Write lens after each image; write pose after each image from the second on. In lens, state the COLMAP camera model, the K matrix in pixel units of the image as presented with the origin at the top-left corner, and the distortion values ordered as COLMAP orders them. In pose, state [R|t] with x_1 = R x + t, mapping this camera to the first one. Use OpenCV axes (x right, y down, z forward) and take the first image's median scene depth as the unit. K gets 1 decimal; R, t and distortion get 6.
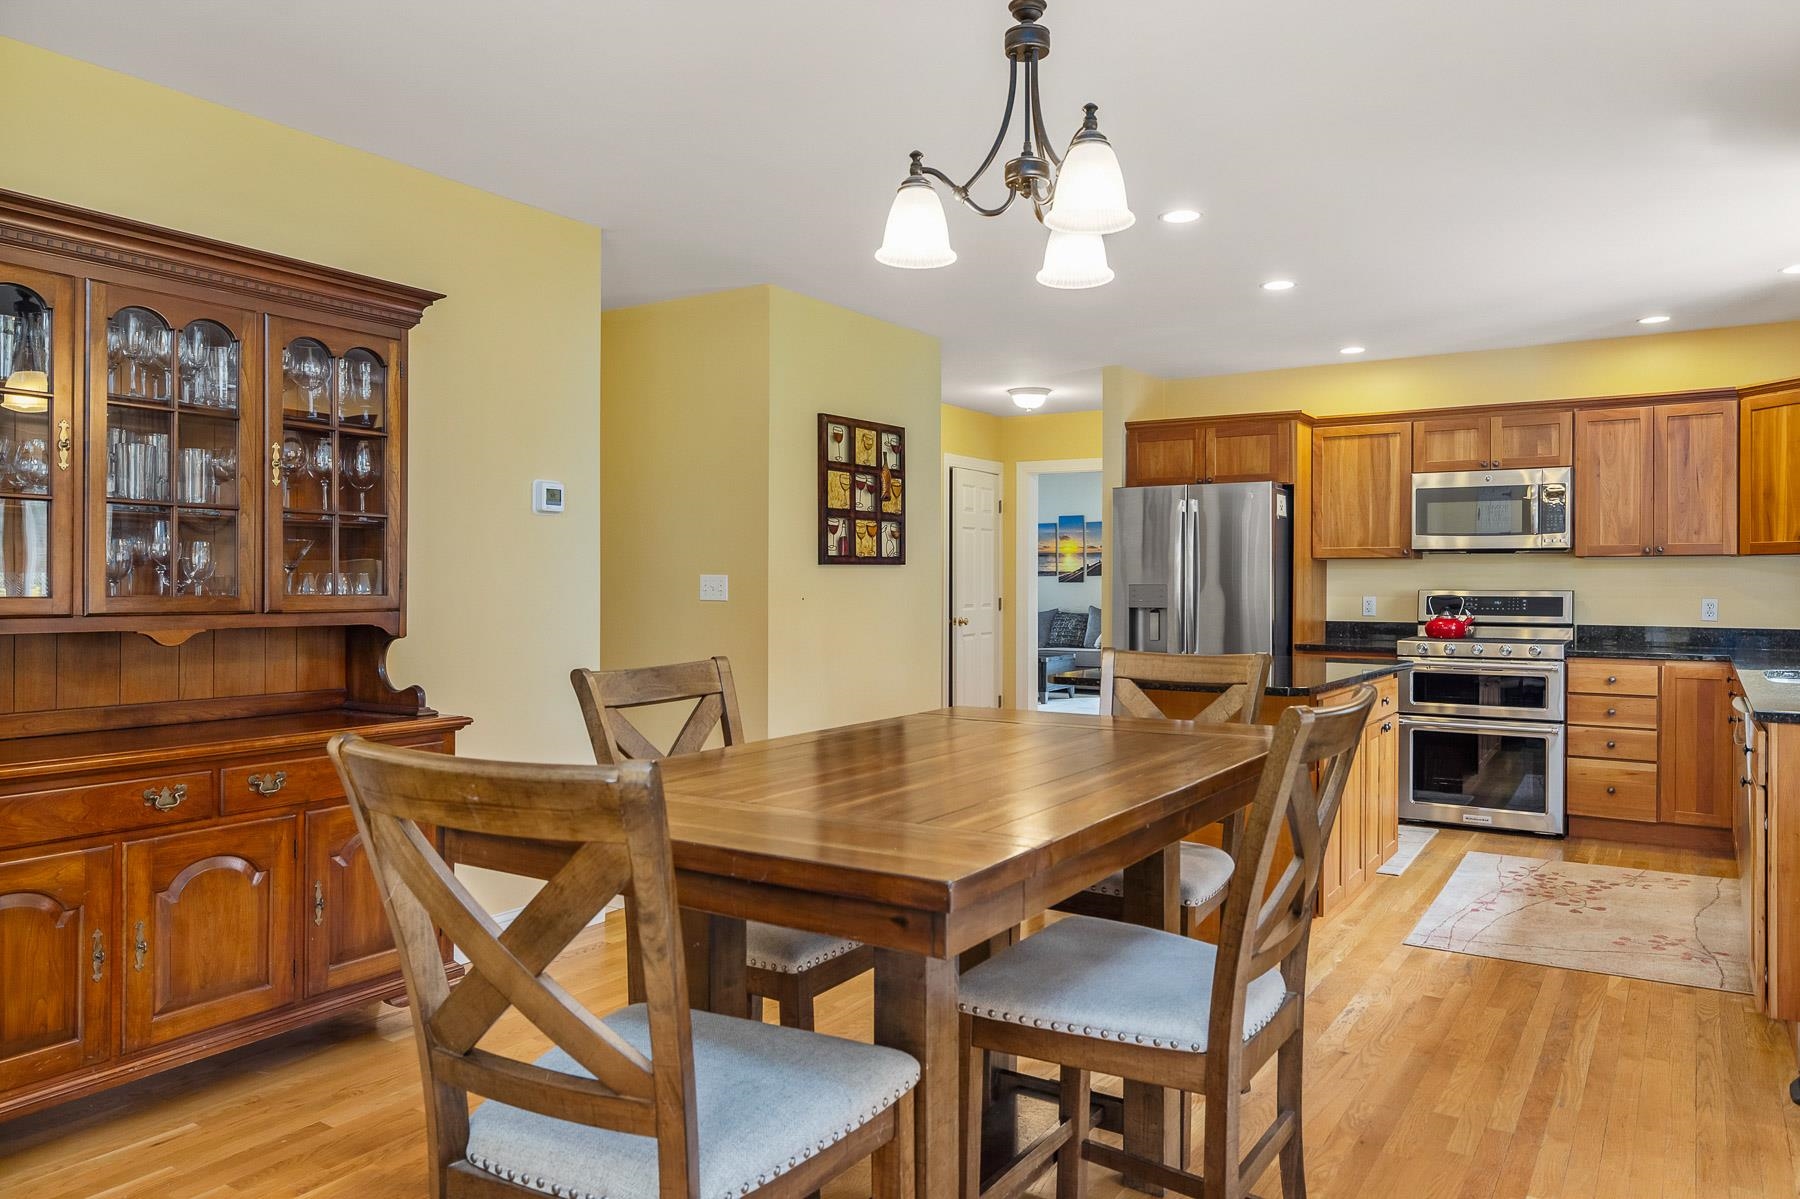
lens RADIAL K [[1265.8, 0, 901.4], [0, 1265.8, 590.1], [0, 0, 1]] dist [-0.000474, 0.000179]
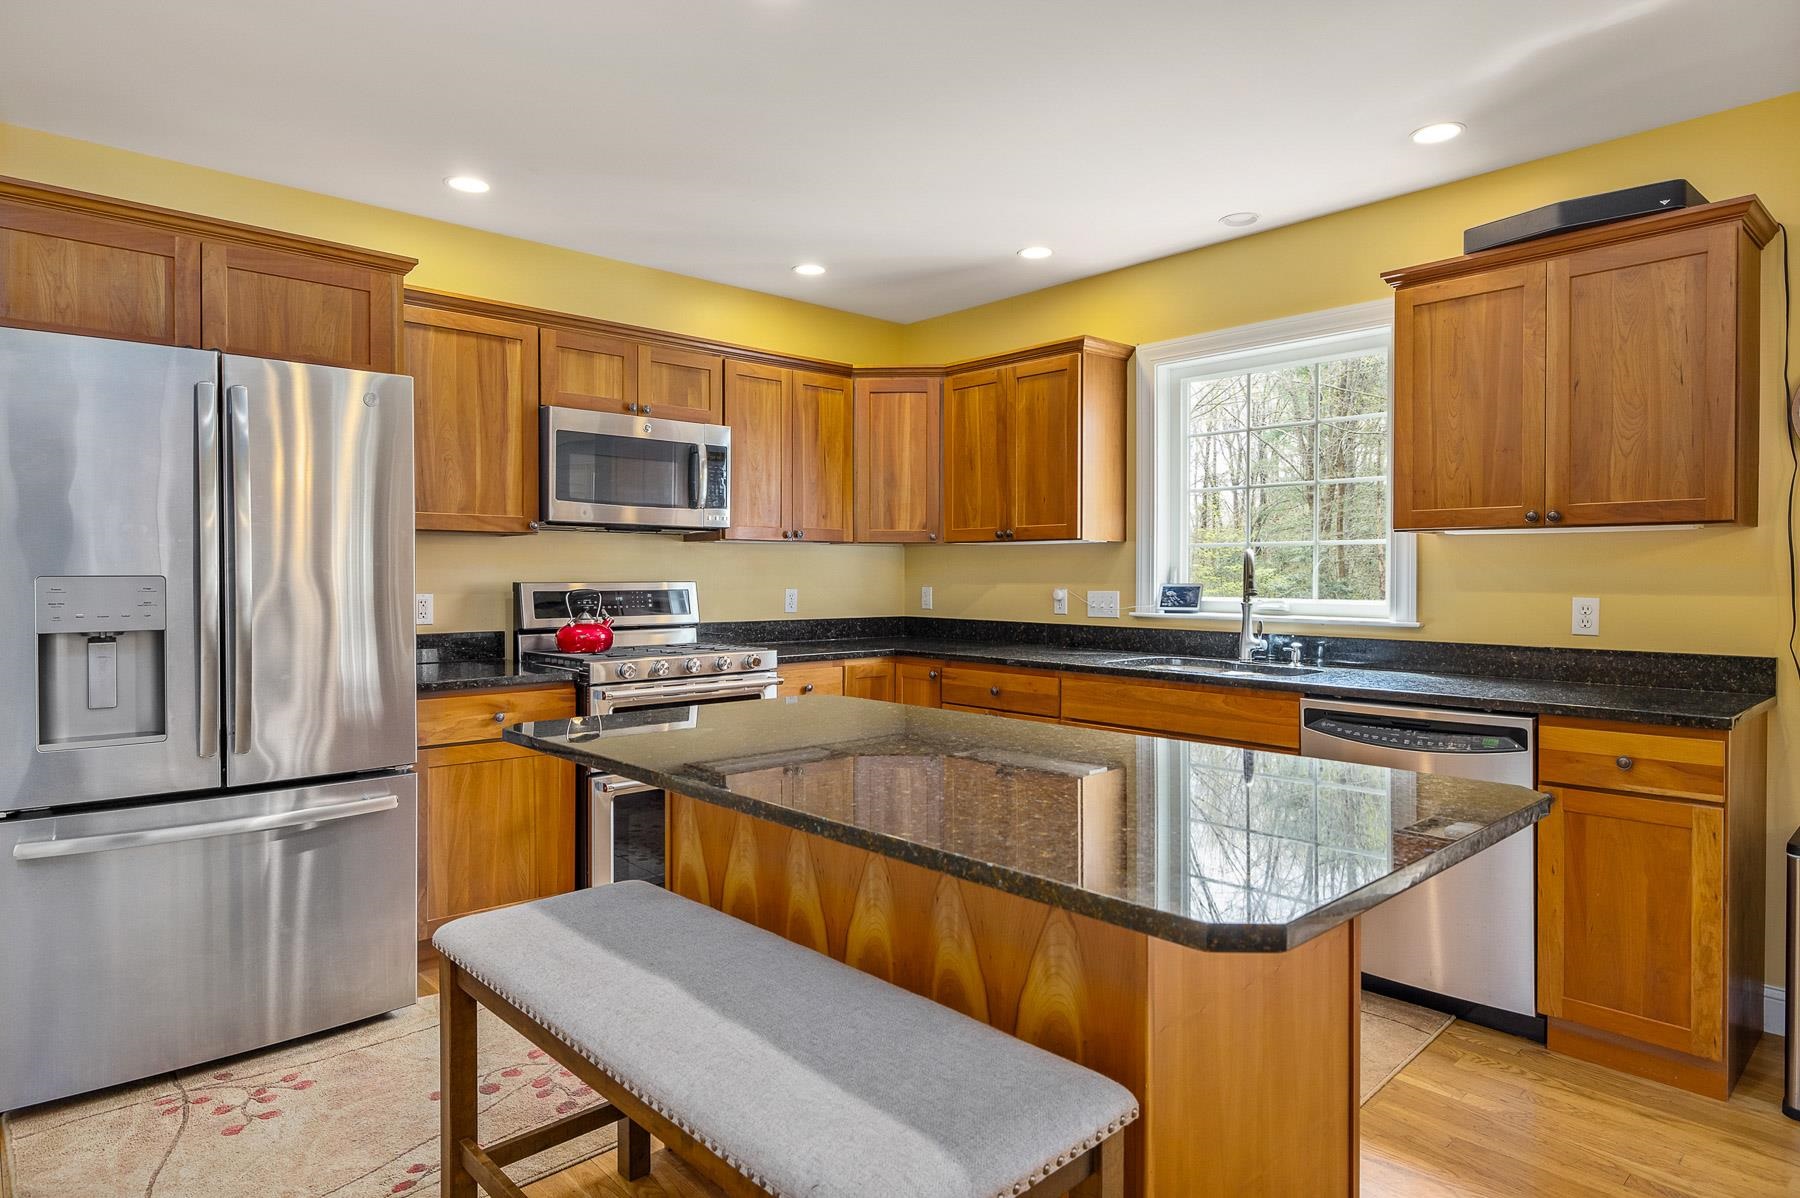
lens RADIAL K [[1025.3, 0, 910.0], [0, 1025.3, 592.2], [0, 0, 1]] dist [0.003112, 0.001096]
pose [[0.247655, -0.016413, 0.968709, -0.068777], [0.008276, 0.999856, 0.014825, -0.001468], [-0.968813, 0.004346, 0.247755, 0.689768]]
